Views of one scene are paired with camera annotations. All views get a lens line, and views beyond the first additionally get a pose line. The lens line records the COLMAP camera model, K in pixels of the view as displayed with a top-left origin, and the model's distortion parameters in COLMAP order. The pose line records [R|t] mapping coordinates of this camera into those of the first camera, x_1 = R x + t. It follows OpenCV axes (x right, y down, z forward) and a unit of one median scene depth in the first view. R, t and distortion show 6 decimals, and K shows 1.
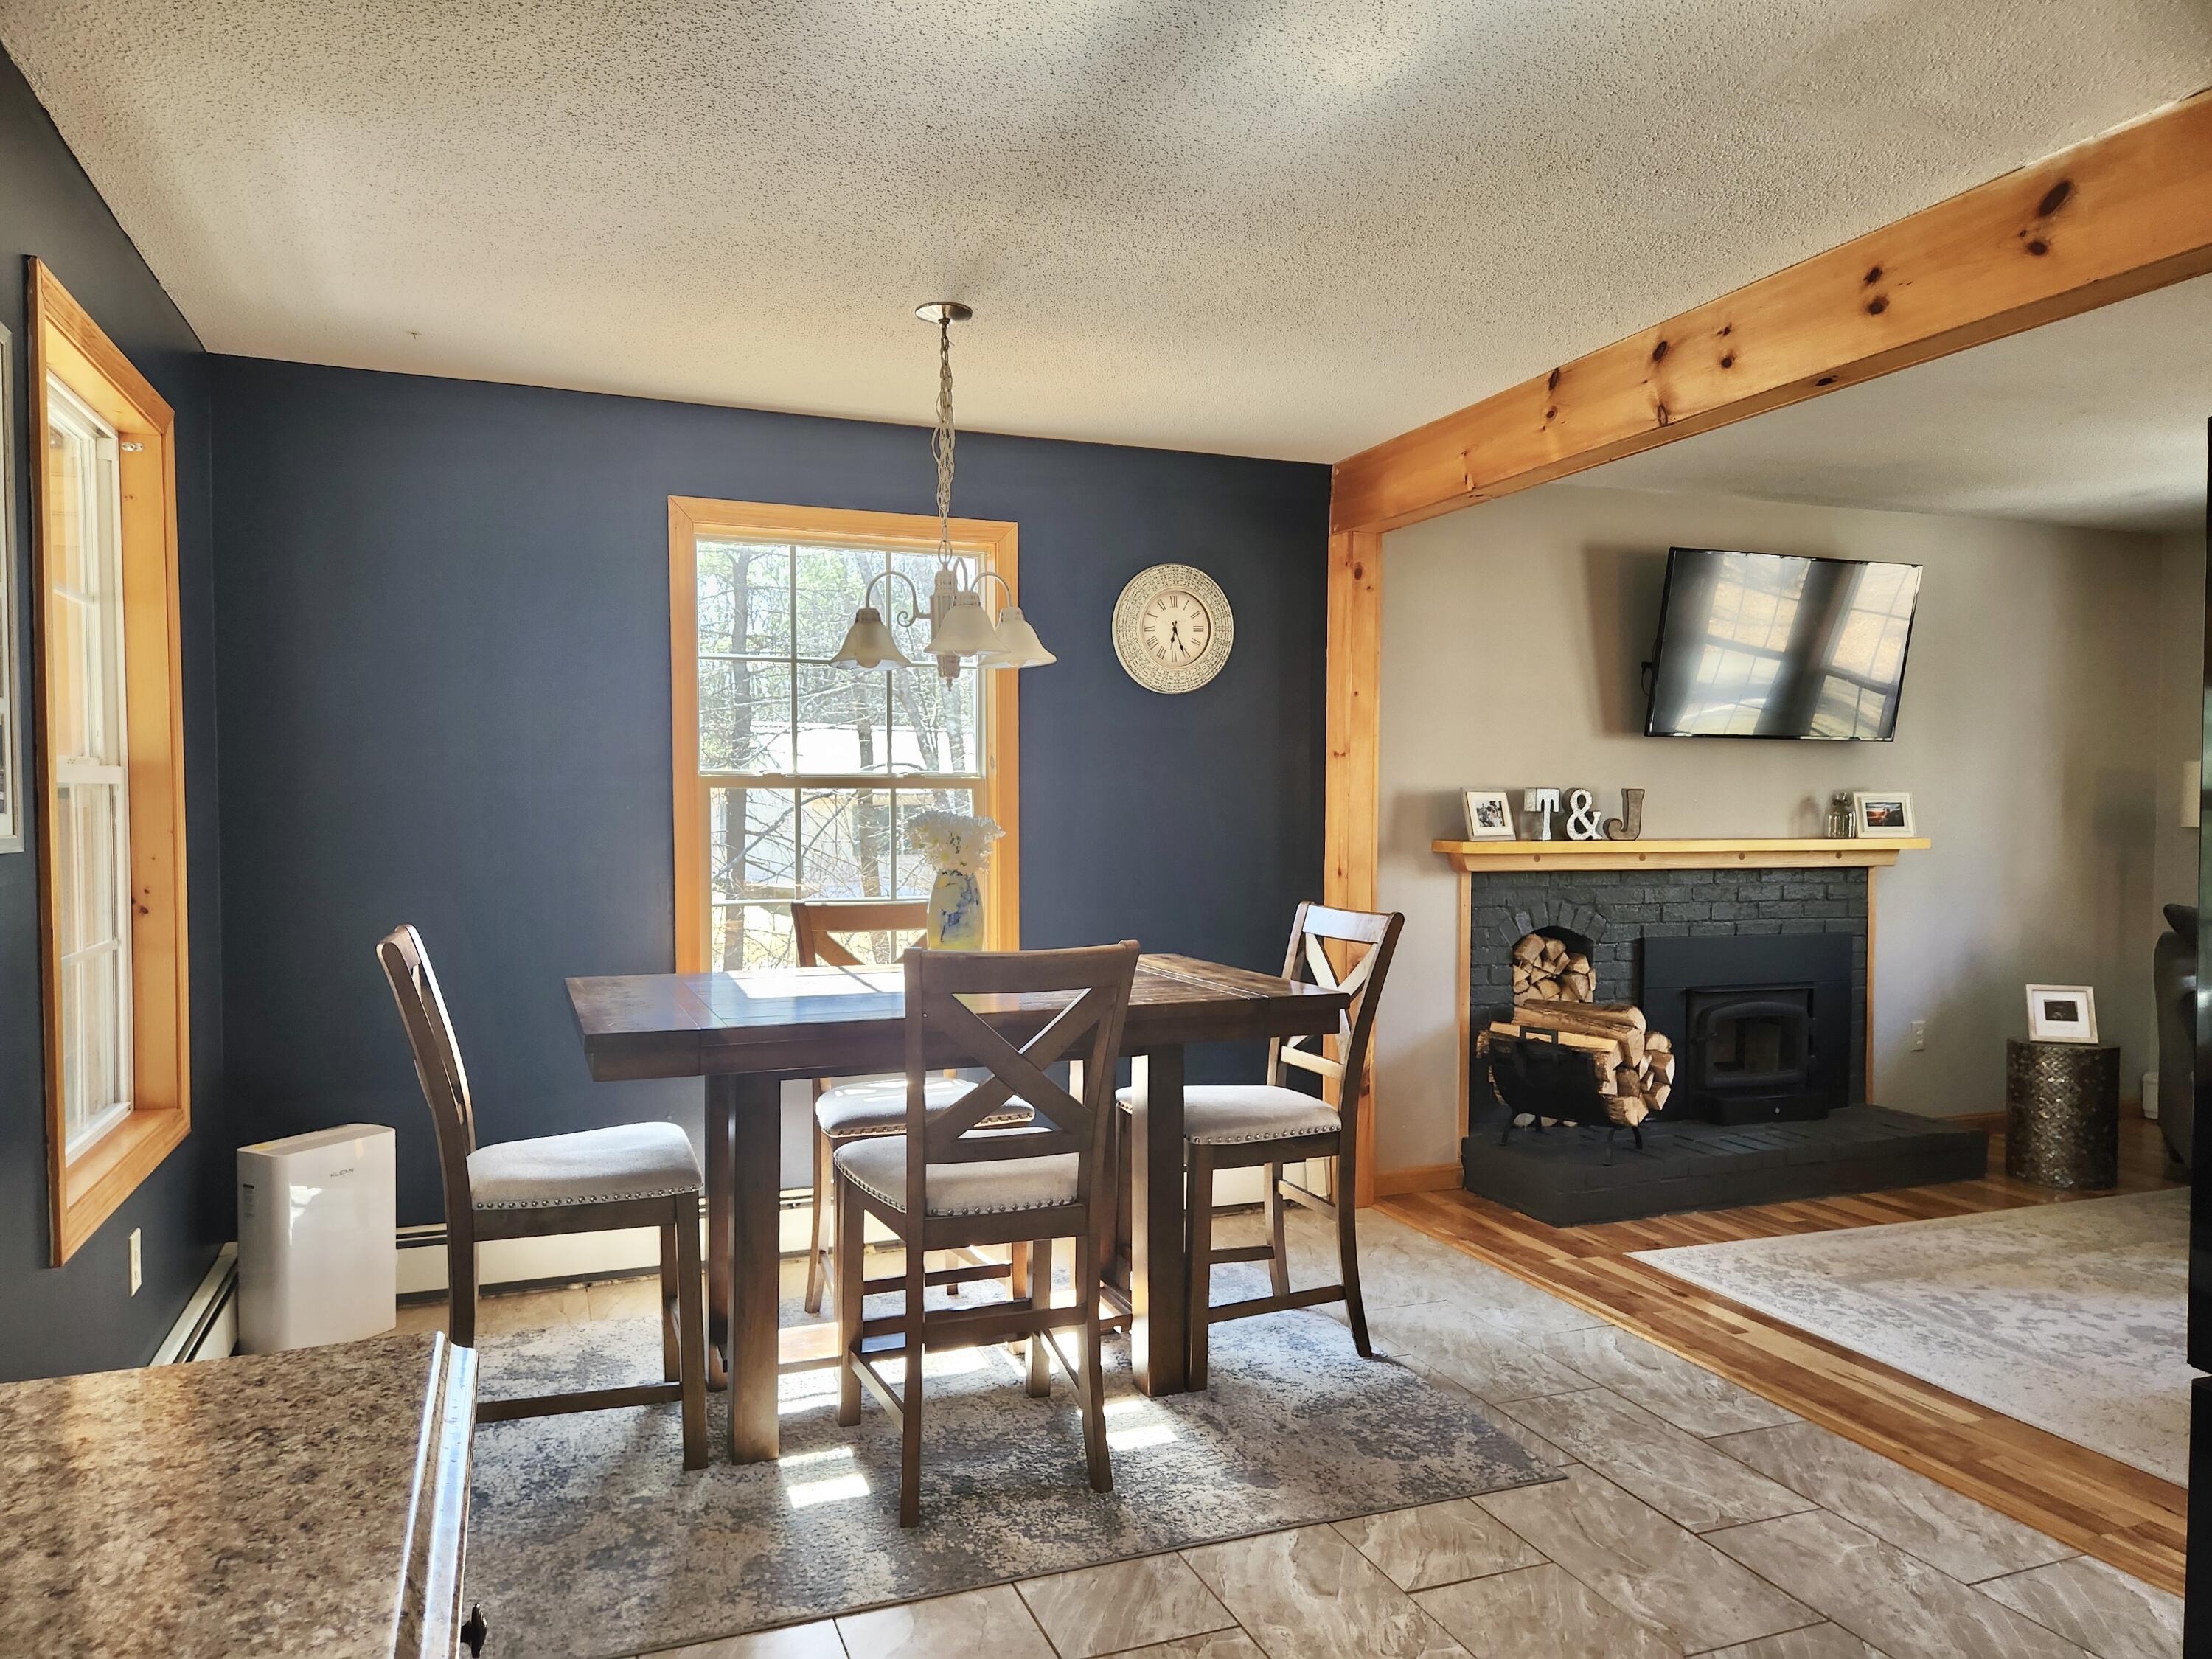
lens RADIAL K [[1471.5, 0, 1104.9], [0, 1471.5, 839.3], [0, 0, 1]] dist [0.084972, -0.074631]
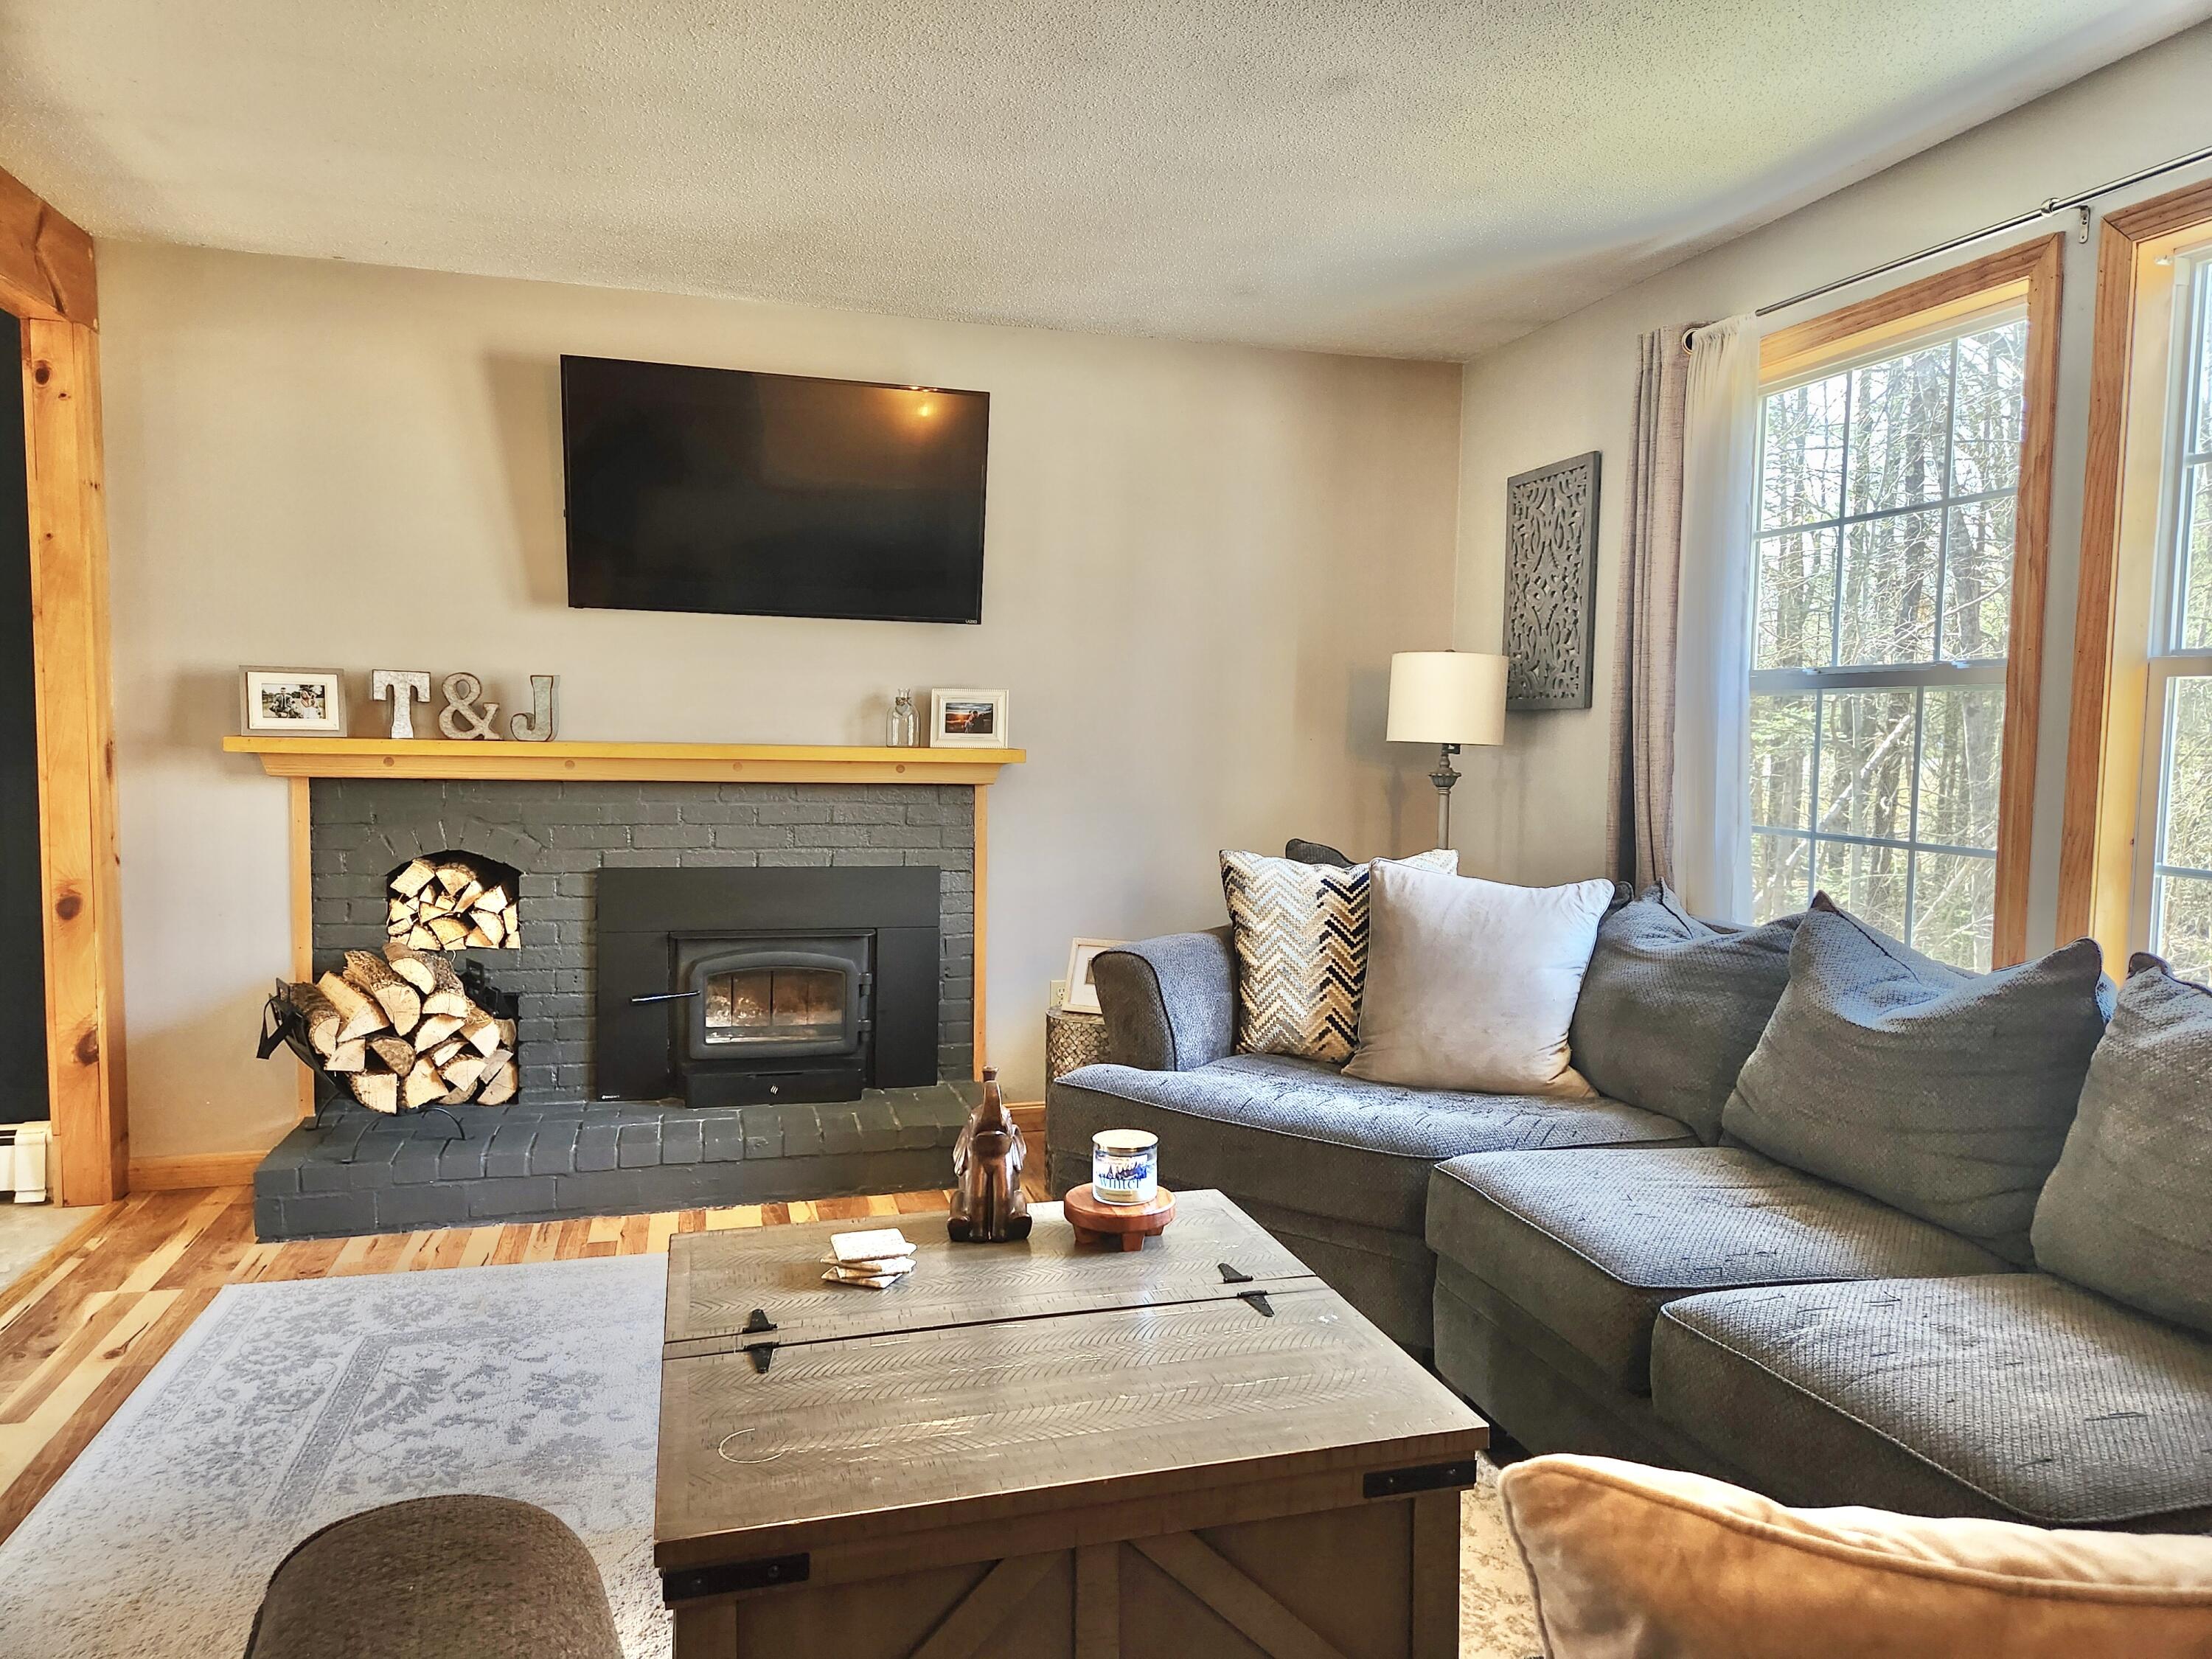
lens RADIAL K [[1461.0, 0, 1105.4], [0, 1461.0, 825.6], [0, 0, 1]] dist [0.083669, -0.073479]
pose [[0.994540, 0.022701, -0.101862, 0.743615], [-0.018216, 0.998833, 0.044739, 0.004804], [0.102758, -0.042639, 0.993792, 0.268162]]
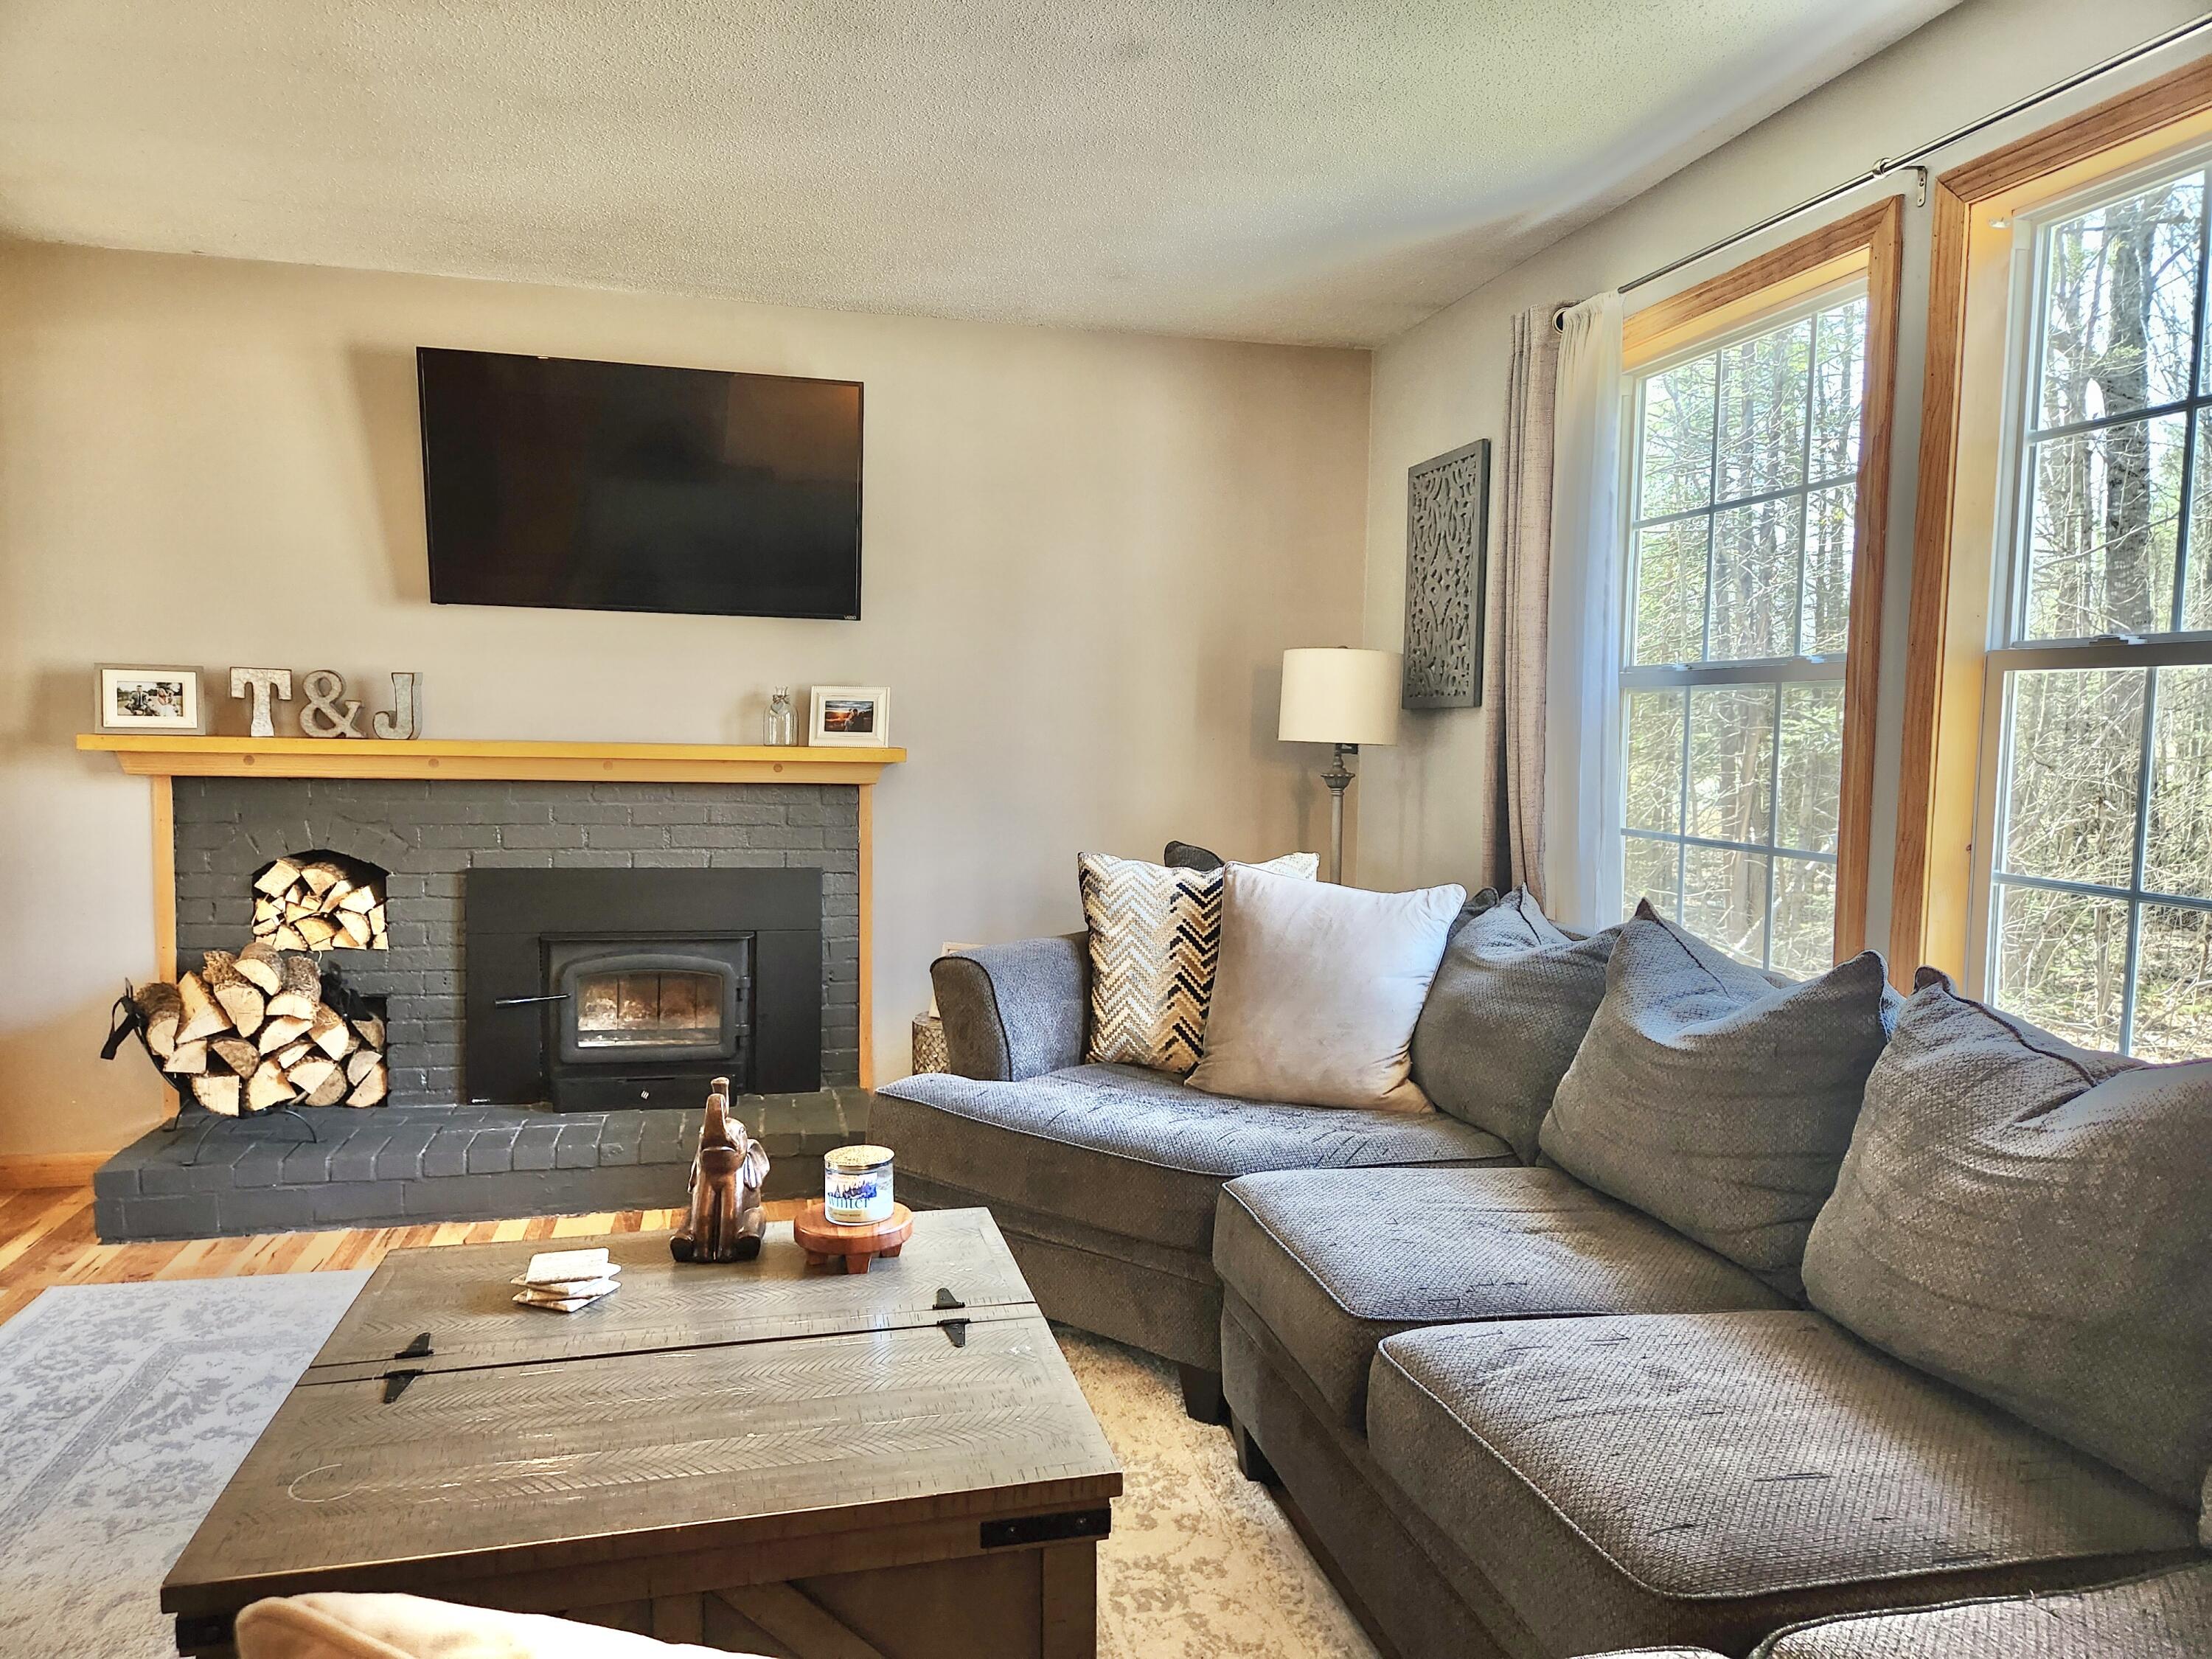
lens RADIAL K [[1461.1, 0, 1096.7], [0, 1461.1, 829.9], [0, 0, 1]] dist [0.086522, -0.077867]
pose [[0.989290, 0.026118, -0.143610, 0.836859], [-0.019404, 0.998661, 0.047958, 0.003617], [0.144670, -0.044658, 0.988472, 0.301745]]
